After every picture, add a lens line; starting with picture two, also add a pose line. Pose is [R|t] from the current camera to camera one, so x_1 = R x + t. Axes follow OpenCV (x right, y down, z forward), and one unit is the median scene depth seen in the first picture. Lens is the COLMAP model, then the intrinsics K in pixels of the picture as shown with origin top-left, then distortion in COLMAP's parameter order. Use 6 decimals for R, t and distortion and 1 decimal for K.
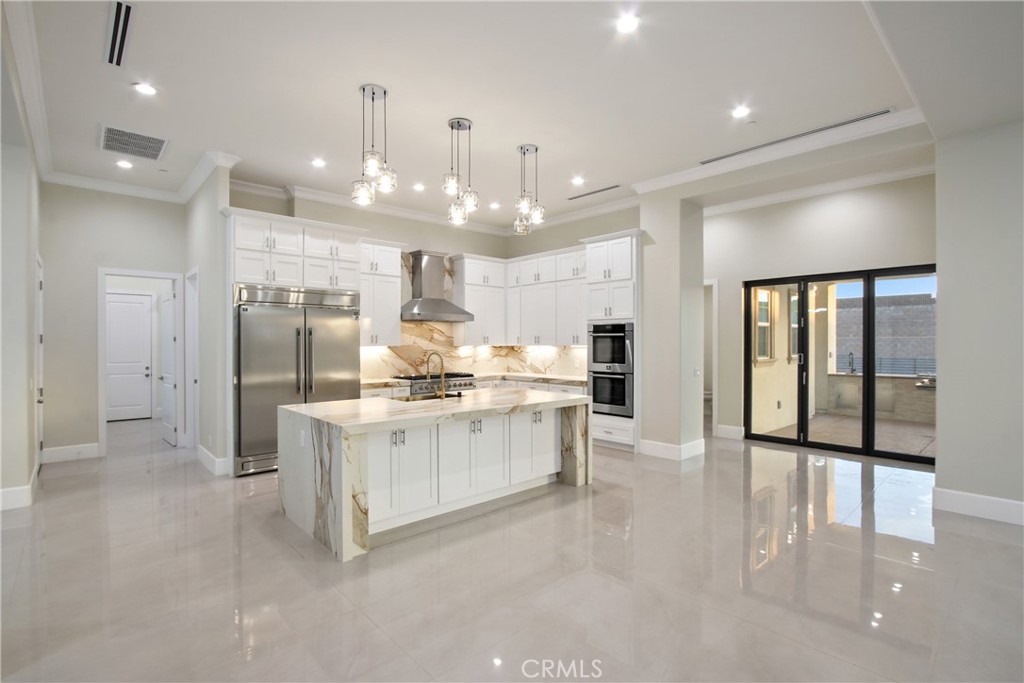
lens RADIAL K [[482.6, 0, 503.4], [0, 482.6, 342.9], [0, 0, 1]] dist [-0.033250, 0.010110]
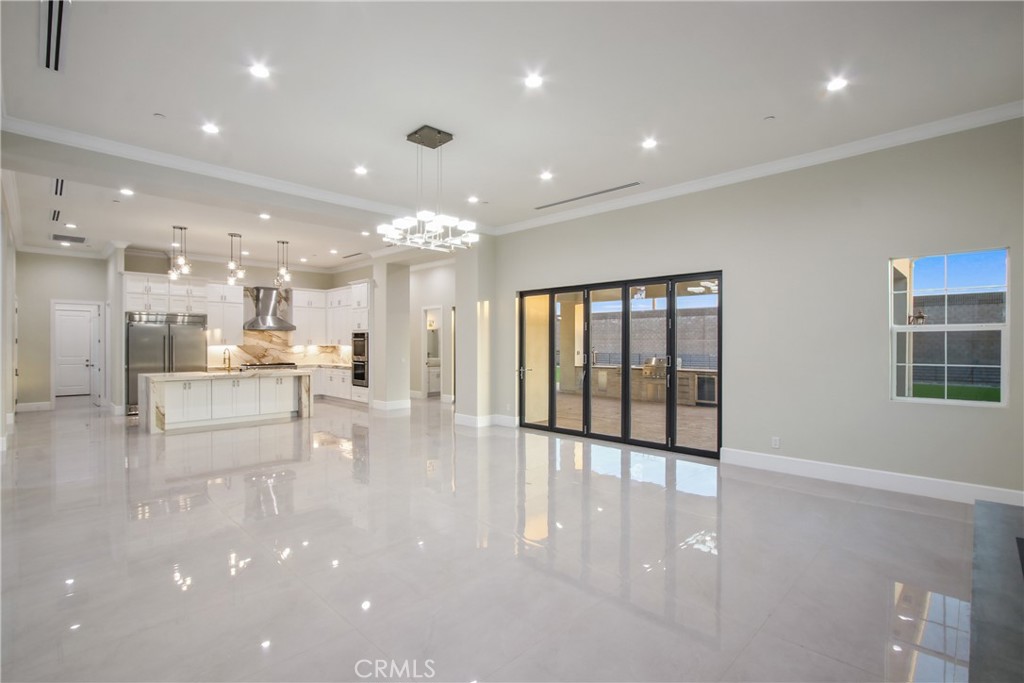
lens RADIAL K [[482.2, 0, 508.5], [0, 482.2, 342.6], [0, 0, 1]] dist [-0.020868, 0.000955]
pose [[0.998750, 0.002171, 0.049939, 0.648890], [-0.001990, 0.999991, -0.003668, 0.000208], [-0.049946, 0.003564, 0.998746, -0.720762]]
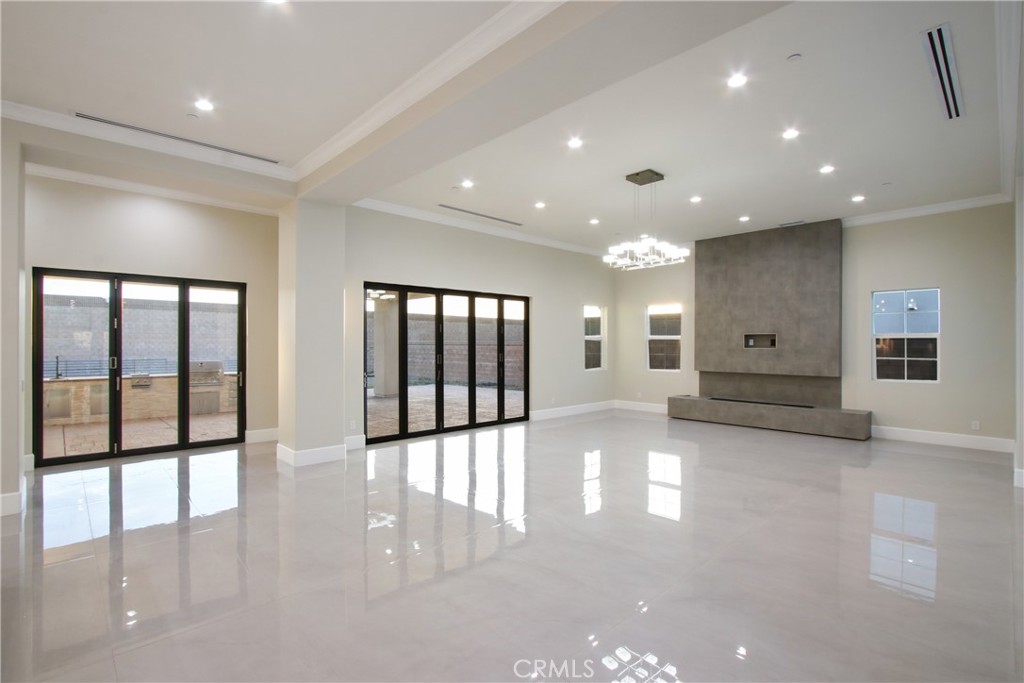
lens RADIAL K [[482.6, 0, 503.4], [0, 482.6, 342.9], [0, 0, 1]] dist [-0.033250, 0.010110]
pose [[-0.023119, 0.001679, 0.999731, -0.304216], [-0.000063, 0.999999, -0.001680, -0.003515], [-0.999733, -0.000102, -0.023119, 0.267757]]
